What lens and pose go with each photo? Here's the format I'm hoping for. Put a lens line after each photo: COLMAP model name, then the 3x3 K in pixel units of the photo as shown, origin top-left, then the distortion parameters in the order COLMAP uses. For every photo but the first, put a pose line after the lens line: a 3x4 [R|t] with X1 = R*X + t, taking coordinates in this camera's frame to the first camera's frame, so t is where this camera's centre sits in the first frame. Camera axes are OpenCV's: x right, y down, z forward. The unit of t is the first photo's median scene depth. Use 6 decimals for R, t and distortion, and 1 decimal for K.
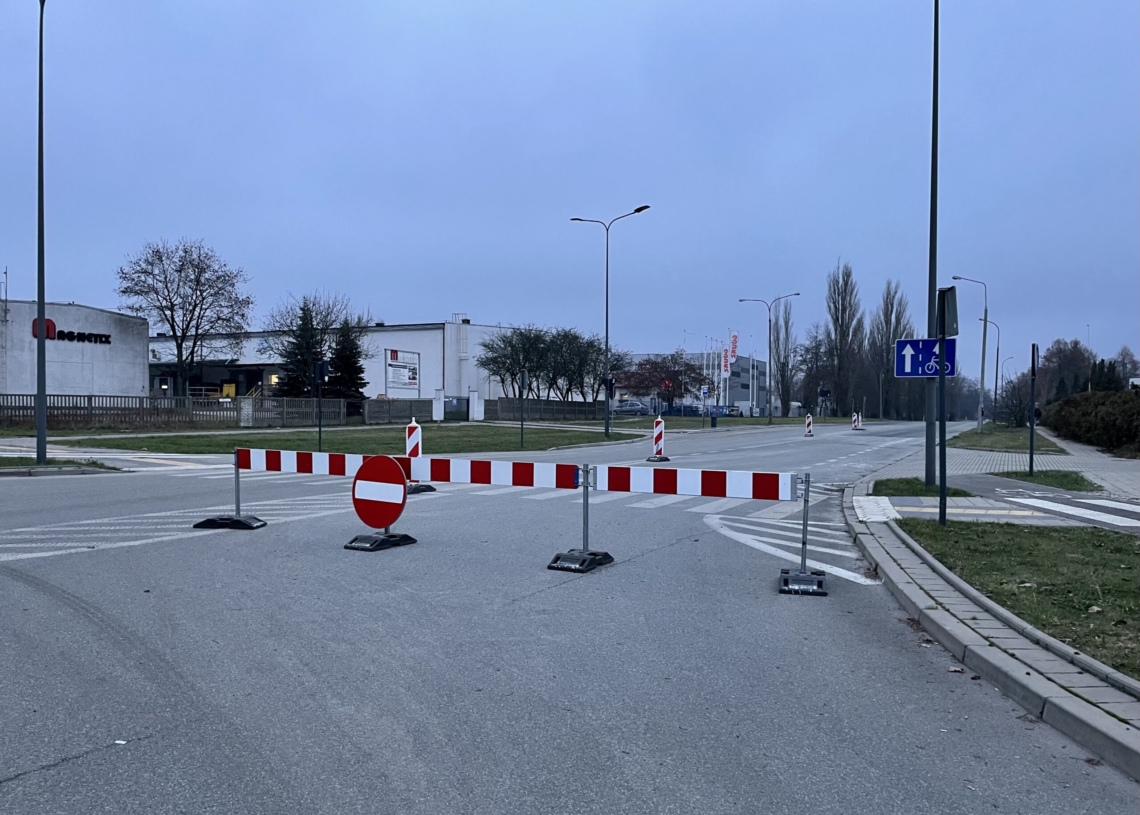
lens RADIAL K [[860.3, 0, 565.8], [0, 860.3, 404.7], [0, 0, 1]] dist [0.103248, -0.135659]
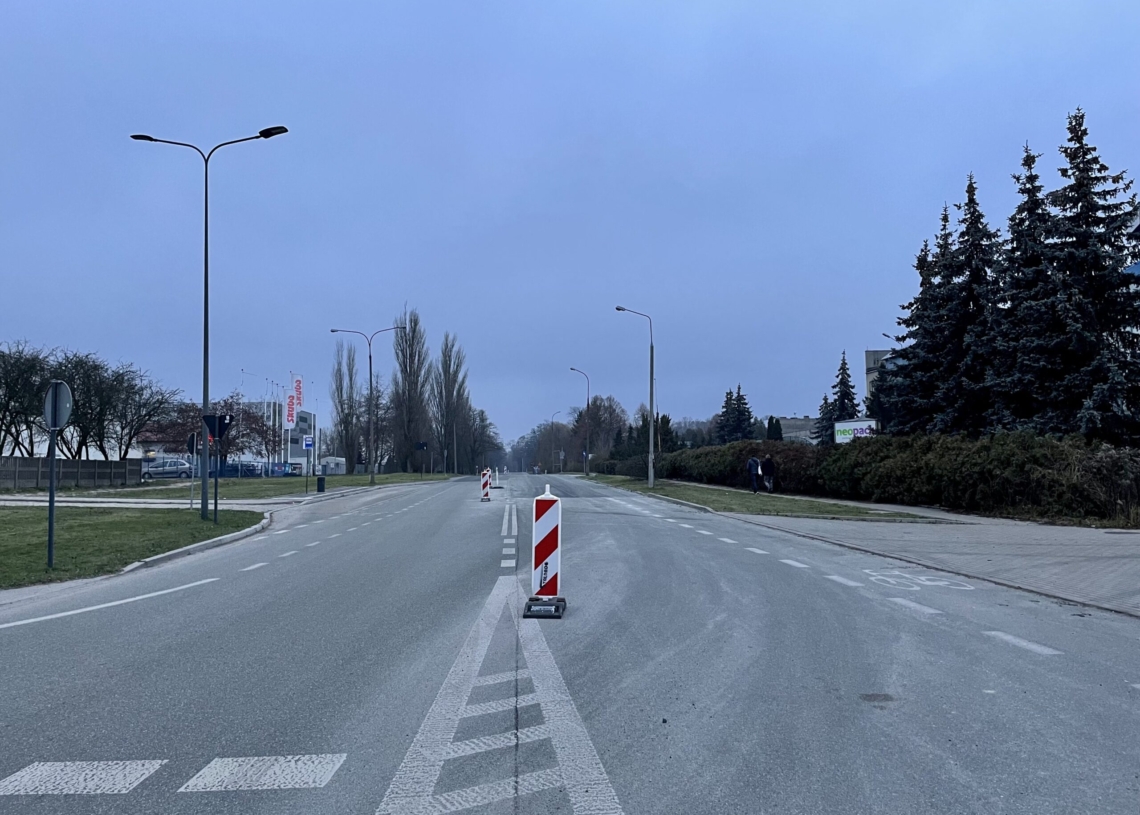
lens RADIAL K [[860.3, 0, 565.8], [0, 860.3, 404.7], [0, 0, 1]] dist [0.103248, -0.135659]
pose [[0.859556, 0.017243, 0.510751, -0.021315], [0.015906, 0.998044, -0.060463, 0.000130], [-0.510795, 0.060095, 0.857600, 0.196569]]
